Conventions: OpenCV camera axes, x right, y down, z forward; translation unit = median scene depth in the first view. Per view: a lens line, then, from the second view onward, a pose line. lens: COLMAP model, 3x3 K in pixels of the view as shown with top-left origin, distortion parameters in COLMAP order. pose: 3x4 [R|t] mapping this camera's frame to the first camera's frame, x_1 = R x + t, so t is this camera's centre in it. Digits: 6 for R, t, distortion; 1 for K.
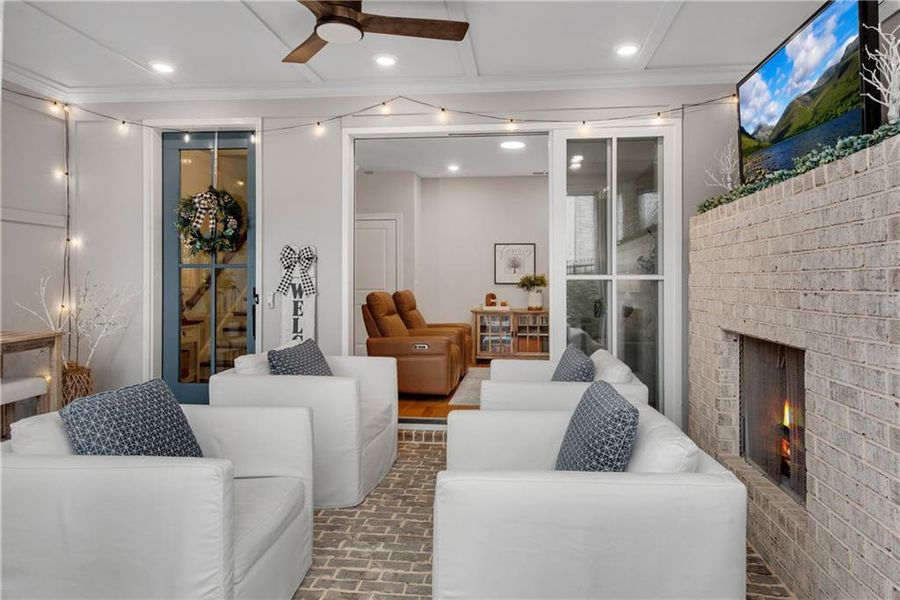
lens RADIAL K [[553.9, 0, 463.2], [0, 553.9, 280.7], [0, 0, 1]] dist [0.008337, 0.000819]
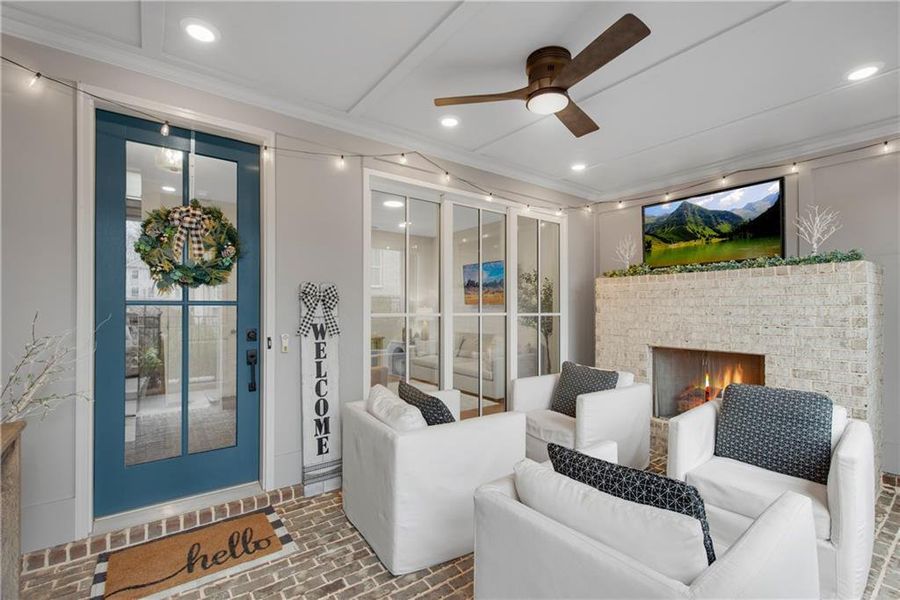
lens RADIAL K [[402.9, 0, 444.7], [0, 402.9, 306.3], [0, 0, 1]] dist [0.000440, -0.000178]
pose [[0.731886, 0.002977, 0.681421, -0.604186], [-0.001966, 0.999996, -0.002257, -0.022839], [-0.681424, 0.000312, 0.731889, 0.365728]]
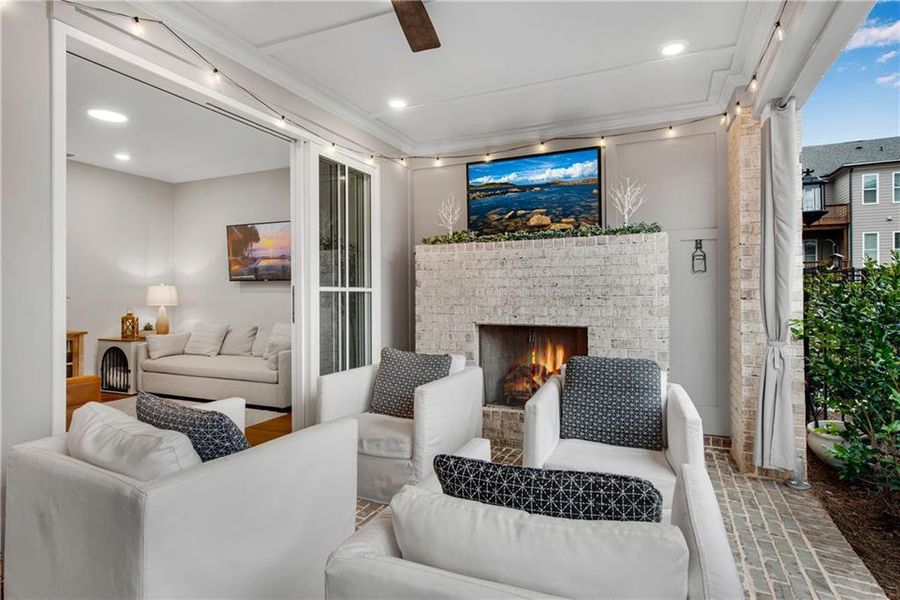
lens RADIAL K [[481.4, 0, 456.8], [0, 481.4, 291.7], [0, 0, 1]] dist [0.009206, -0.003049]
pose [[0.301784, 0.003111, 0.953371, -0.558293], [0.001700, 0.999991, -0.003801, 0.002439], [-0.953375, 0.002768, 0.301776, 0.464102]]
